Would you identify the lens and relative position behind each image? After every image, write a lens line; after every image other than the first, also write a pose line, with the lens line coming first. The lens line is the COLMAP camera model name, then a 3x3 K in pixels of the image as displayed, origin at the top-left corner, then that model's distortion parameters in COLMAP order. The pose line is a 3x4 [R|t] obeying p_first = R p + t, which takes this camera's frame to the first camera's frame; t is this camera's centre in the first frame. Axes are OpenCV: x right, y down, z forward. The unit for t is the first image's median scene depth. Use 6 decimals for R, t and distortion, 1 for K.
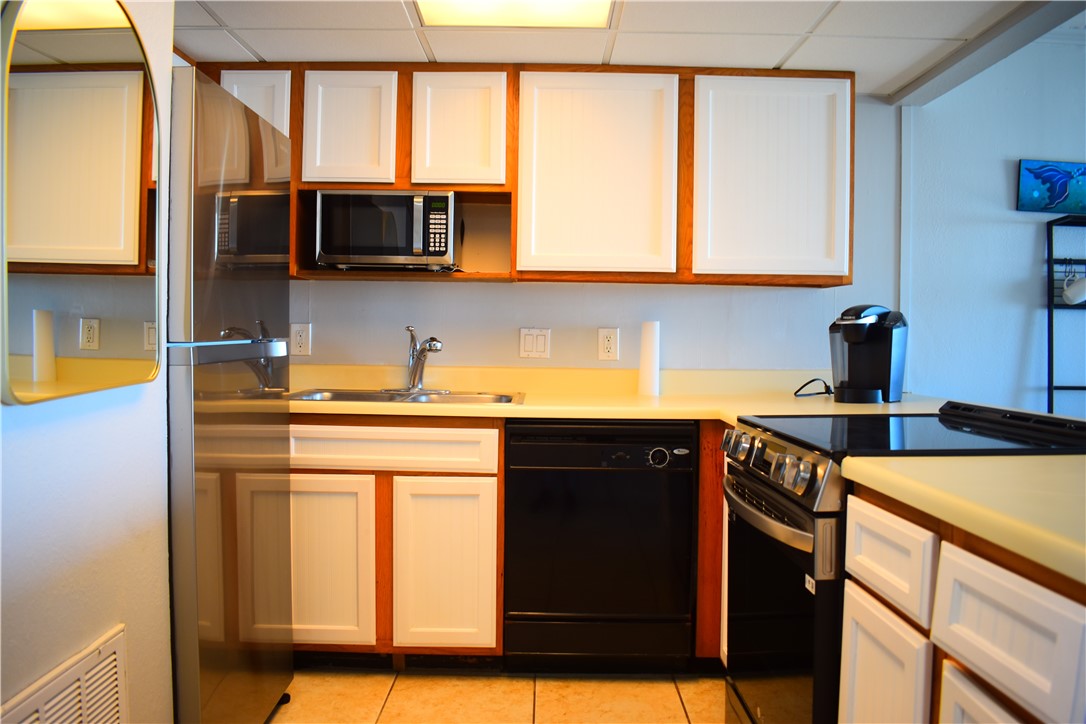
lens RADIAL K [[857.3, 0, 544.2], [0, 857.3, 357.4], [0, 0, 1]] dist [-0.083999, 0.009524]
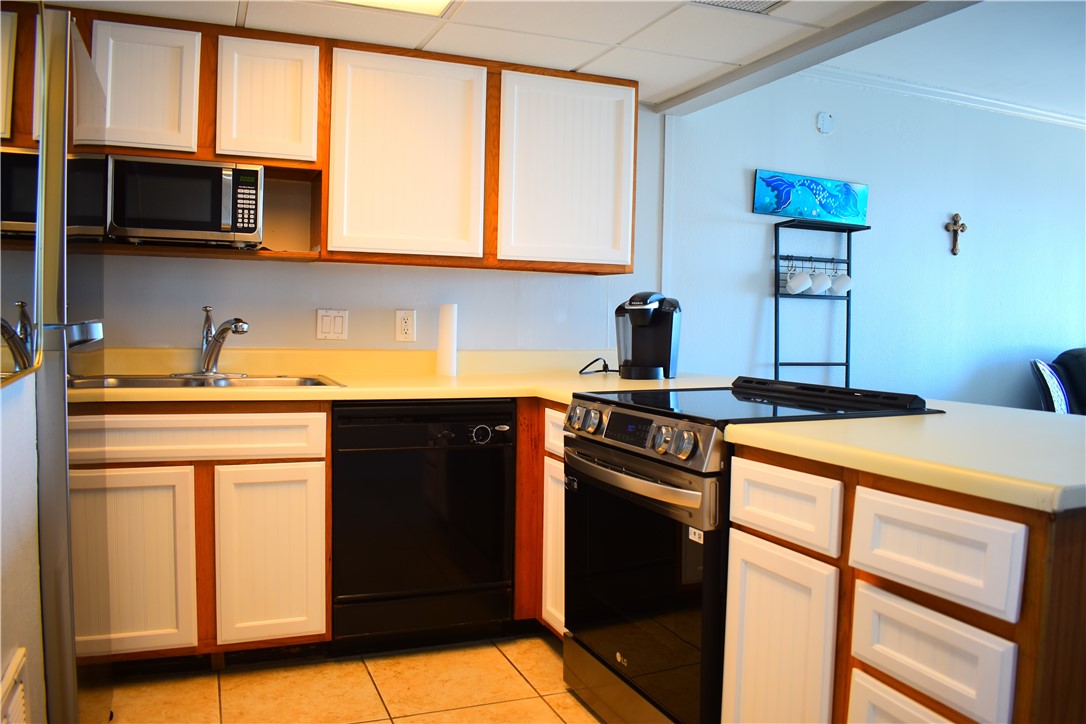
lens RADIAL K [[857.3, 0, 544.2], [0, 857.3, 357.4], [0, 0, 1]] dist [-0.083999, 0.009524]
pose [[0.925753, -0.009730, 0.378004, -0.175308], [0.000802, 0.999717, 0.023768, -0.002284], [-0.378128, -0.021700, 0.925499, 0.000485]]
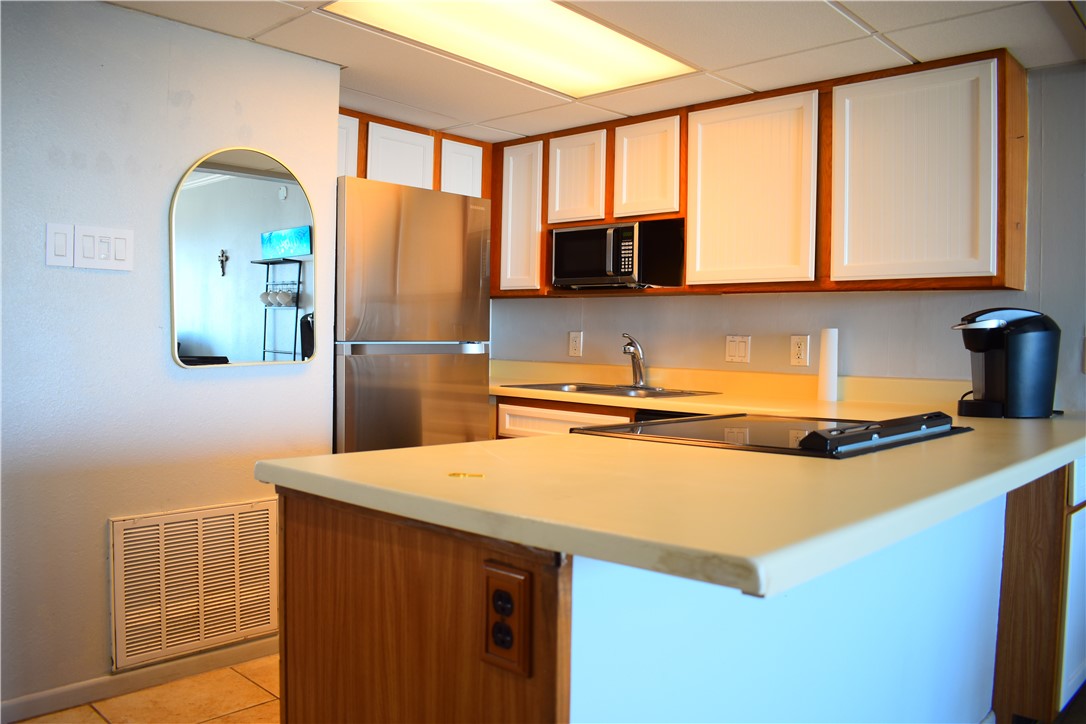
lens RADIAL K [[857.3, 0, 544.2], [0, 857.3, 357.4], [0, 0, 1]] dist [-0.083999, 0.009524]
pose [[0.732106, 0.015936, -0.681004, 0.624909], [-0.026539, 0.999635, -0.005138, 0.007420], [0.680673, 0.021834, 0.732262, 0.026434]]
